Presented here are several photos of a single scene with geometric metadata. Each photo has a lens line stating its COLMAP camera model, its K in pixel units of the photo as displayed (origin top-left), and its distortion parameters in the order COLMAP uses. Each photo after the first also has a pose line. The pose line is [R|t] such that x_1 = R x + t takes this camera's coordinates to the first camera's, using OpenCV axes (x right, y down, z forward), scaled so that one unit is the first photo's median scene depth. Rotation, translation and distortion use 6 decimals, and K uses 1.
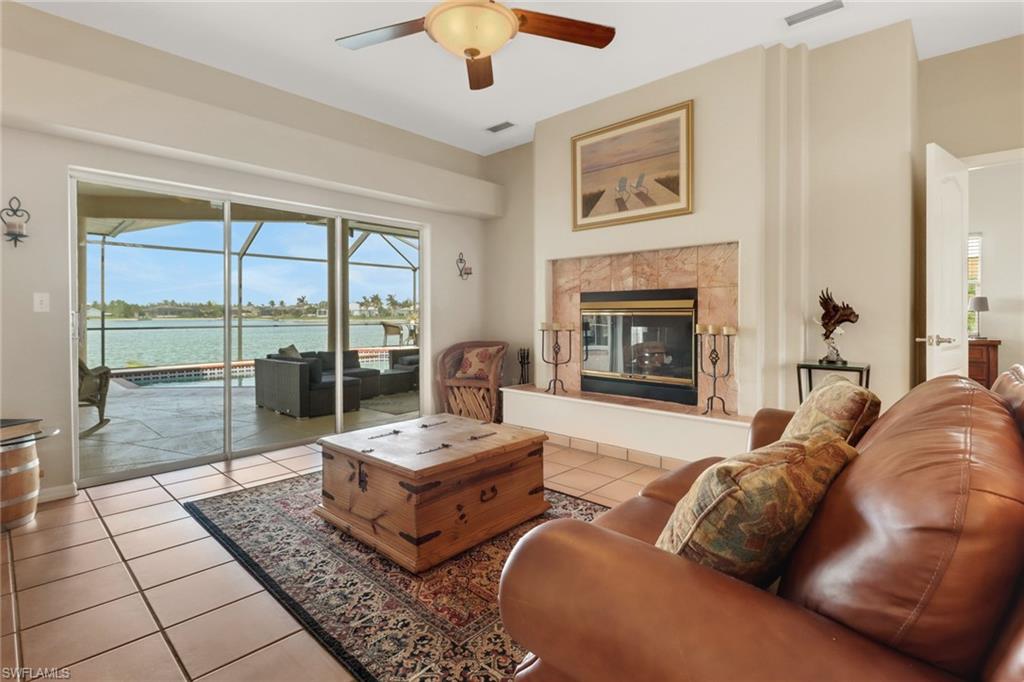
lens RADIAL K [[488.9, 0, 509.4], [0, 488.9, 318.9], [0, 0, 1]] dist [-0.002039, -0.000247]
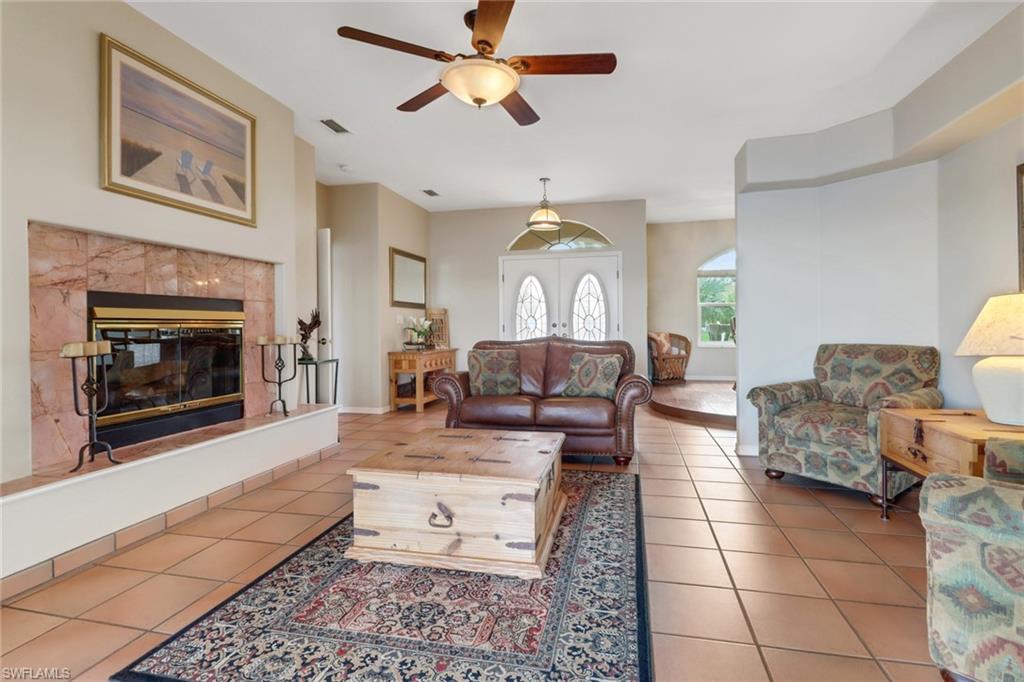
lens RADIAL K [[488.9, 0, 515.0], [0, 488.9, 322.0], [0, 0, 1]] dist [-0.002039, -0.000247]
pose [[-0.505239, 0.012319, 0.862891, -0.735267], [0.019281, 0.999810, -0.002985, -0.004459], [-0.862764, 0.015129, -0.505381, 0.993049]]
